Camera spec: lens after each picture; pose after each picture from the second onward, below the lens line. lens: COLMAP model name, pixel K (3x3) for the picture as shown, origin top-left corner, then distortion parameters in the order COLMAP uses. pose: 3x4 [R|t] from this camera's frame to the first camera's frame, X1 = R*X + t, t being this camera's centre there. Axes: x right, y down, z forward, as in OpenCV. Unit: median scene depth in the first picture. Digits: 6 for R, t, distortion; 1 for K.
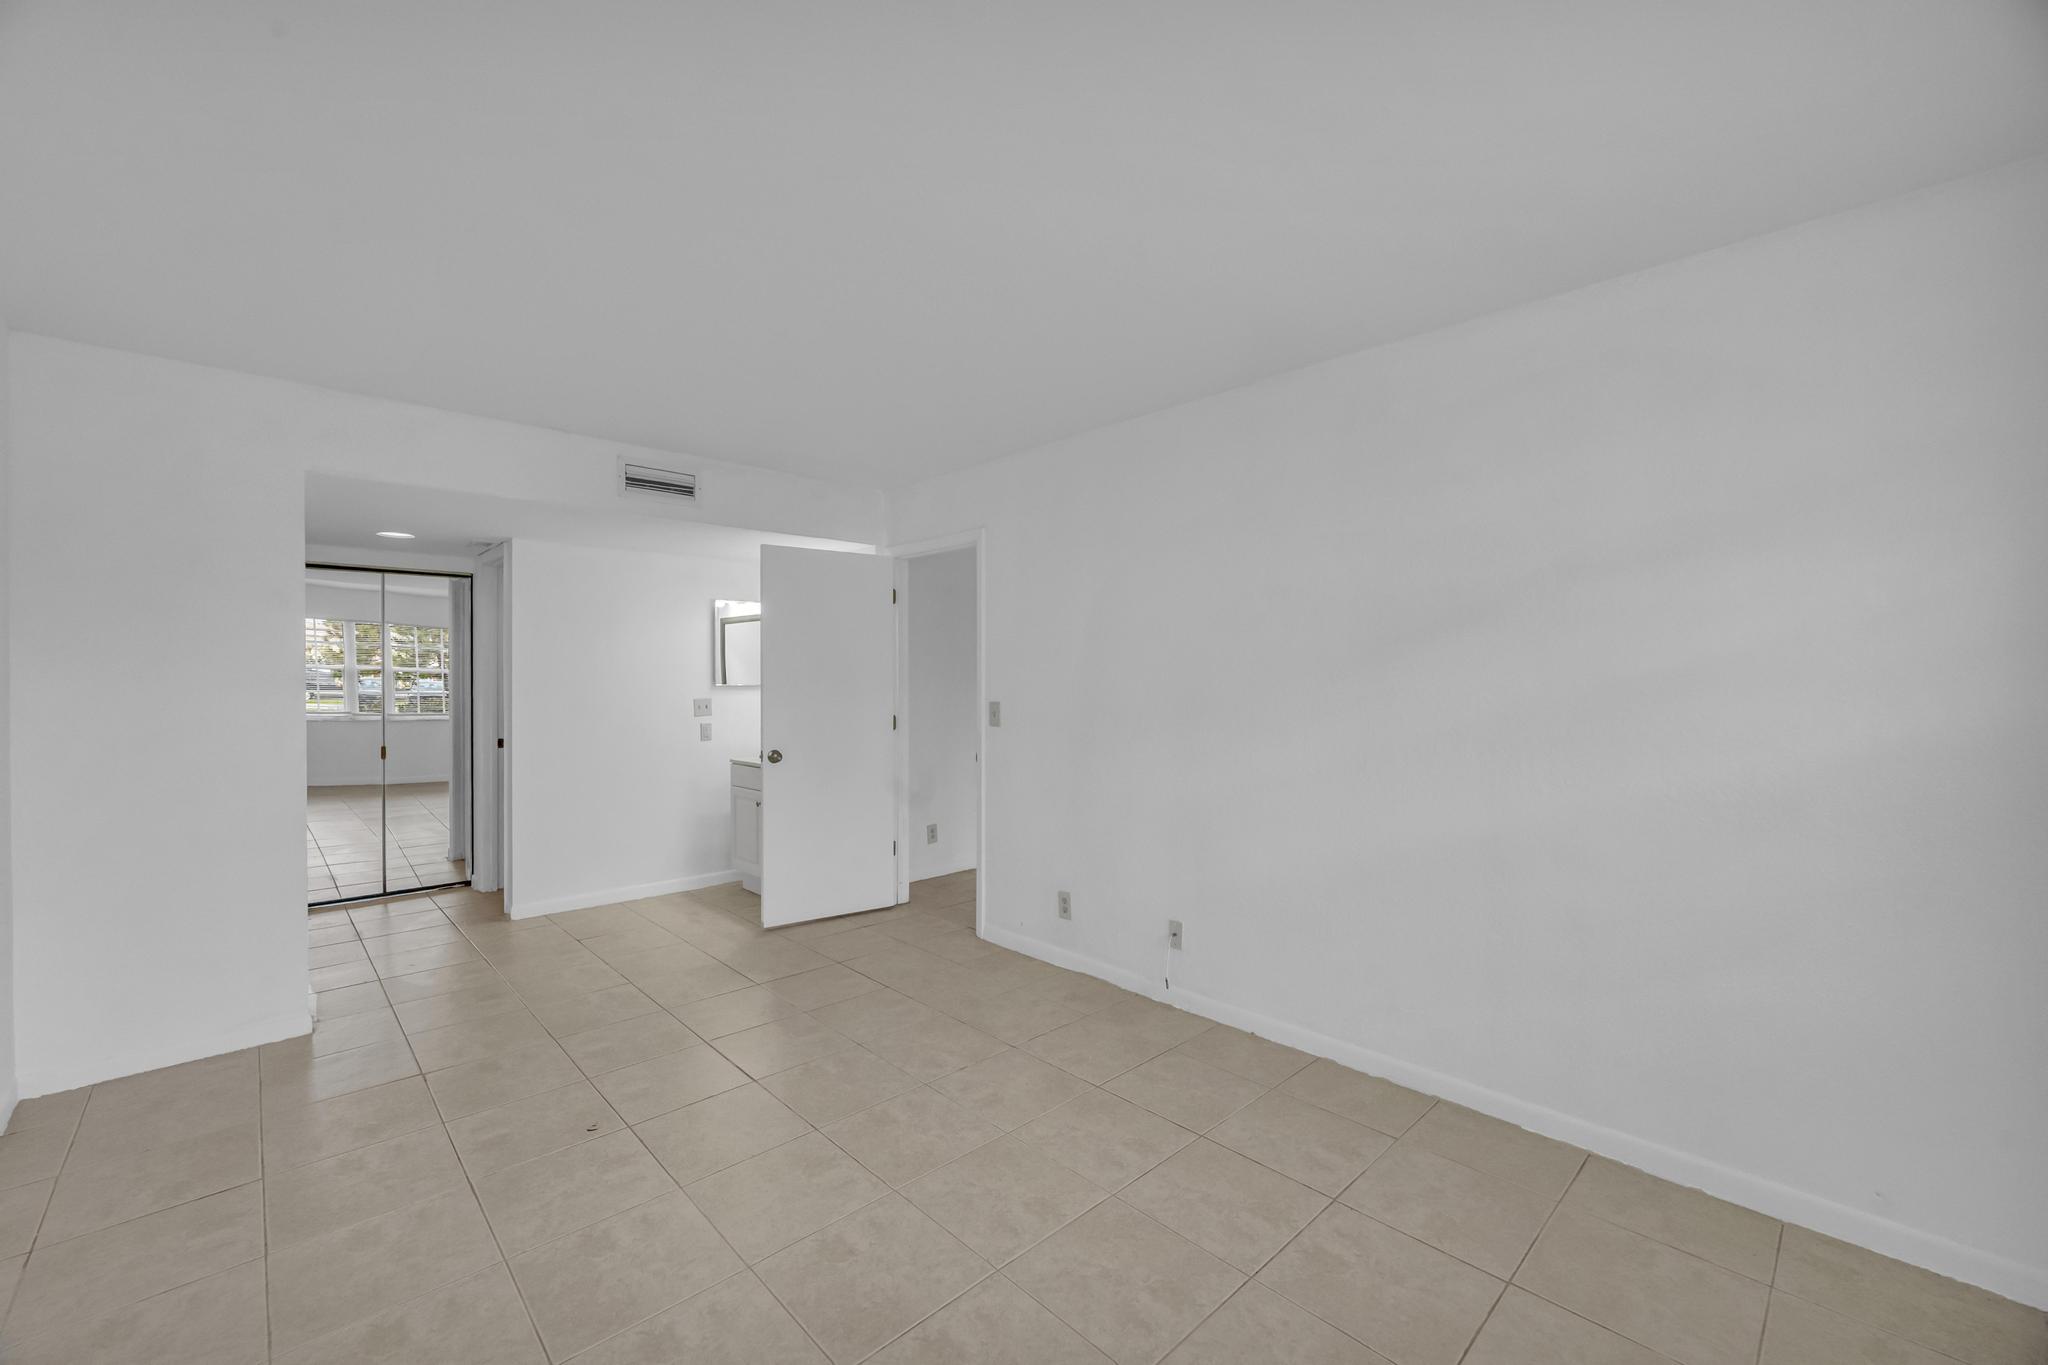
lens RADIAL K [[807.4, 0, 1016.0], [0, 807.4, 673.7], [0, 0, 1]] dist [-0.007714, 0.001080]
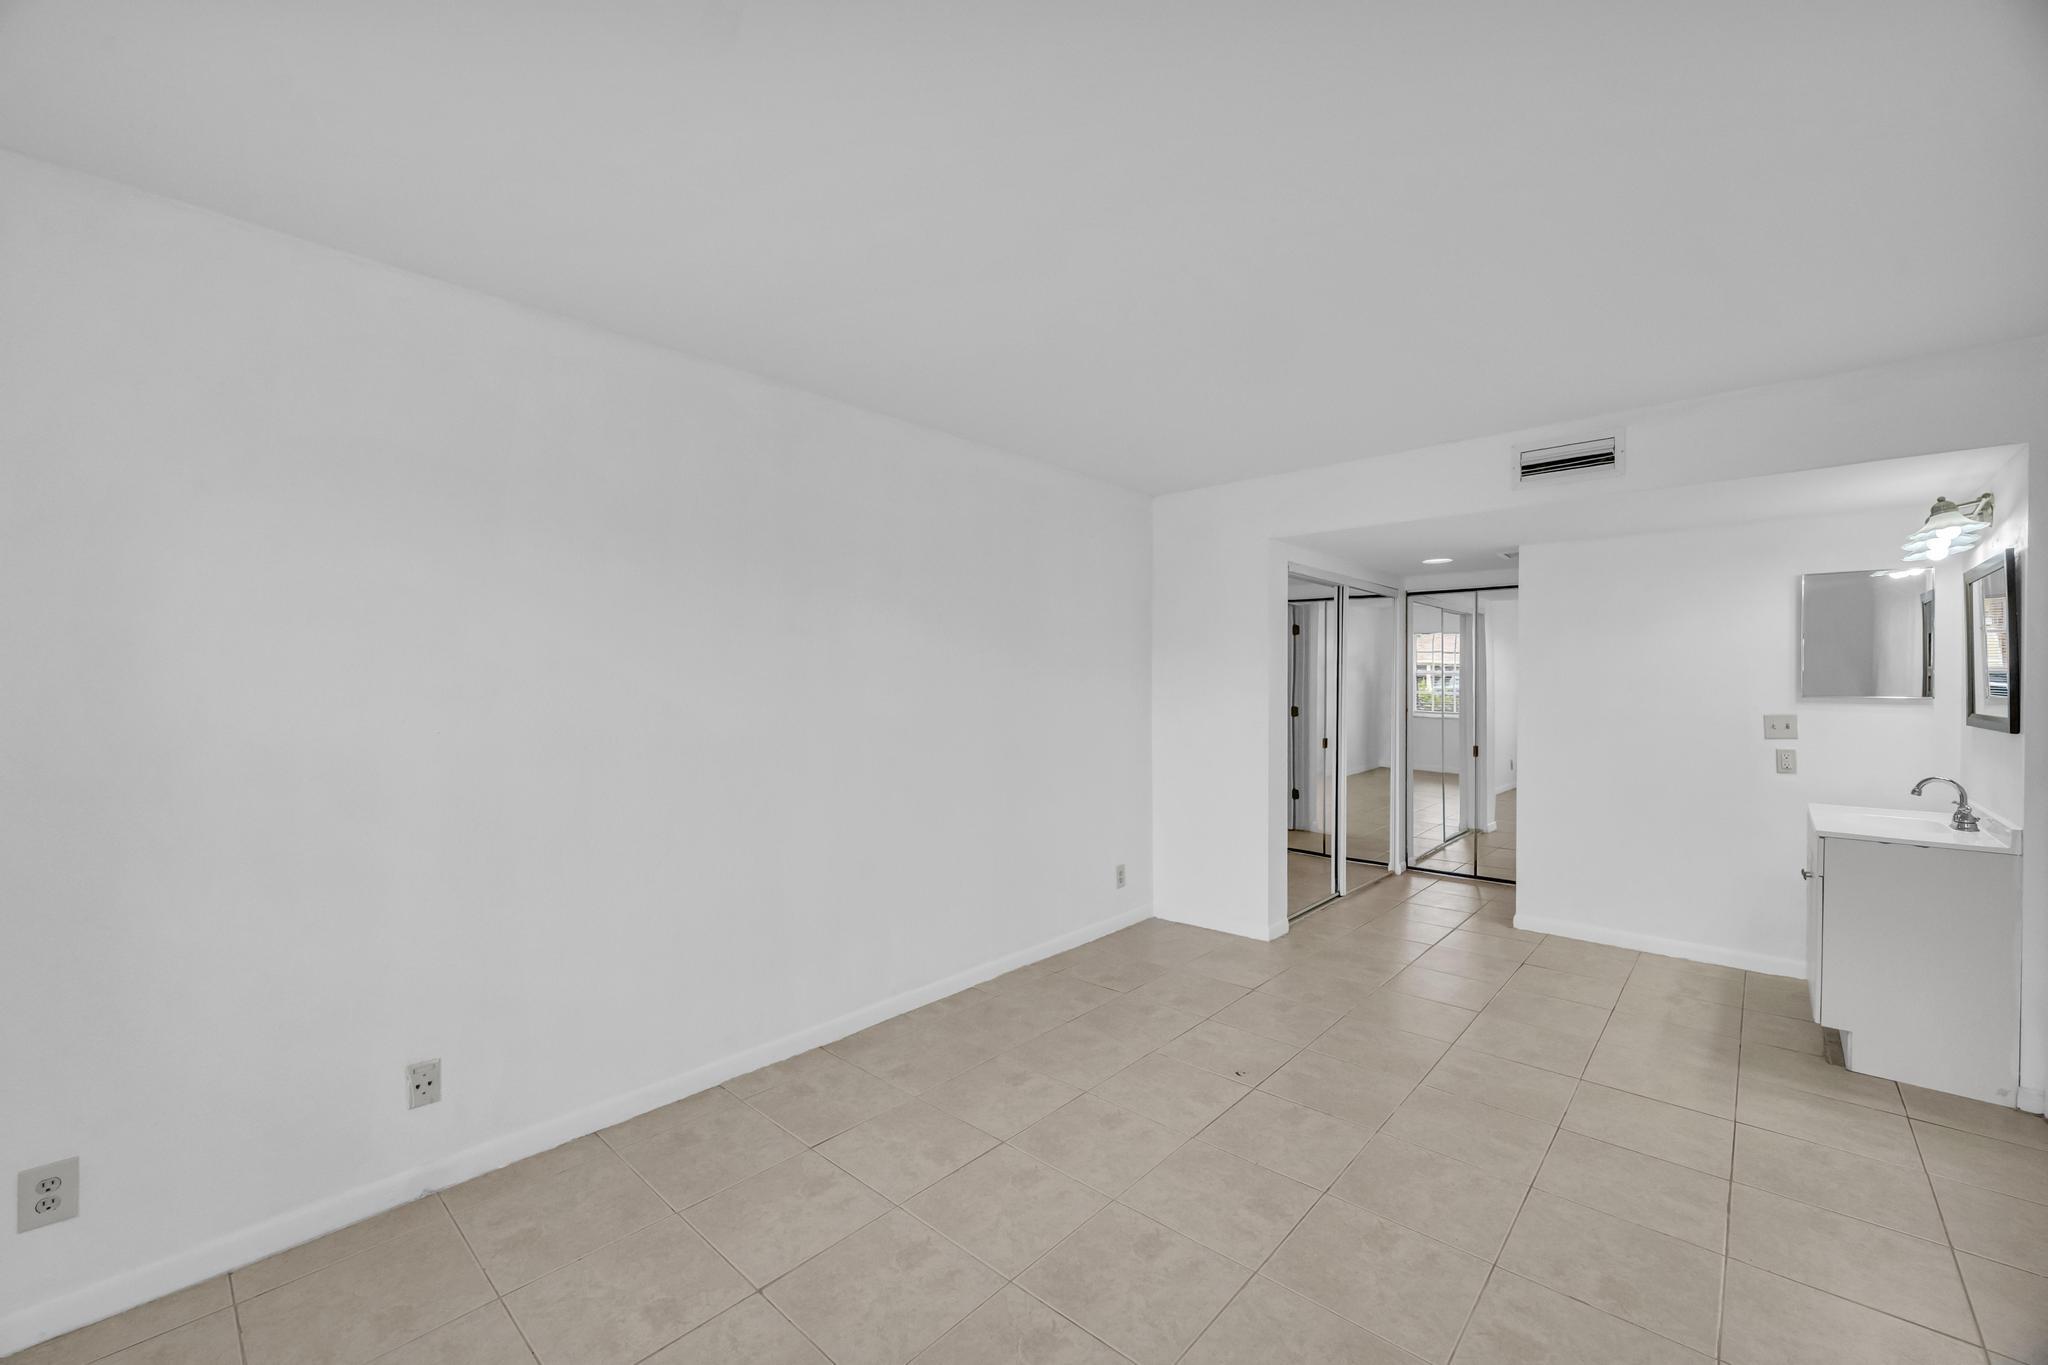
lens RADIAL K [[807.4, 0, 1013.4], [0, 807.4, 675.0], [0, 0, 1]] dist [-0.007714, 0.001080]
pose [[0.085259, -0.005784, -0.996342, 0.538792], [0.003698, 0.999978, -0.005489, -0.007301], [0.996352, -0.003216, 0.085278, 0.502071]]
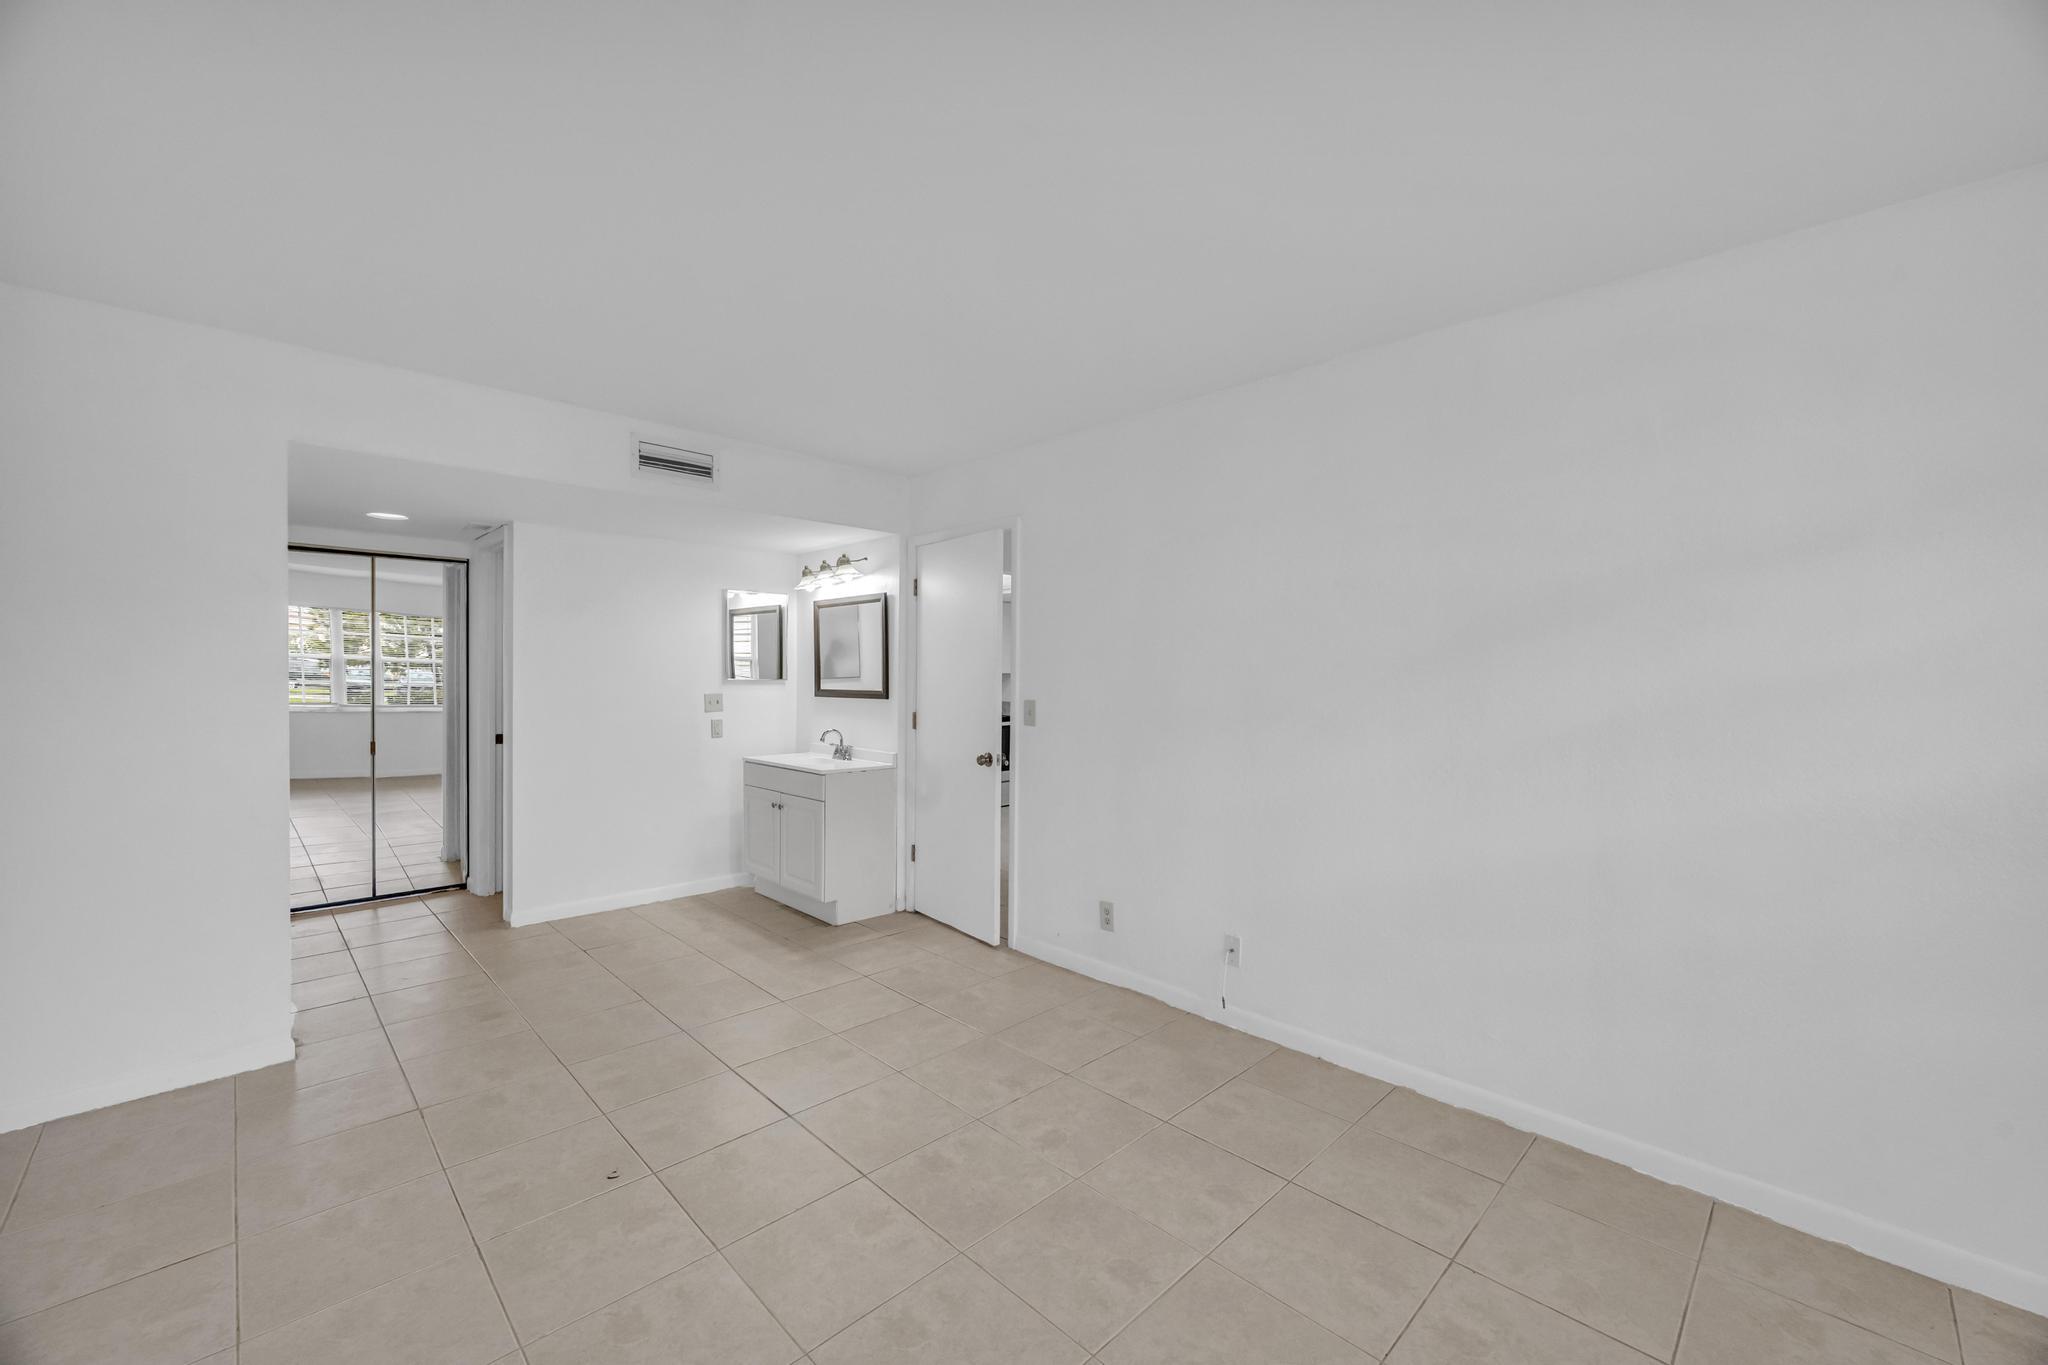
lens RADIAL K [[807.4, 0, 1027.2], [0, 807.4, 675.1], [0, 0, 1]] dist [-0.007714, 0.001080]
pose [[0.999796, 0.008613, 0.018297, -0.074649], [-0.008744, 0.999937, 0.007090, -0.000821], [-0.018235, -0.007249, 0.999807, 0.087412]]
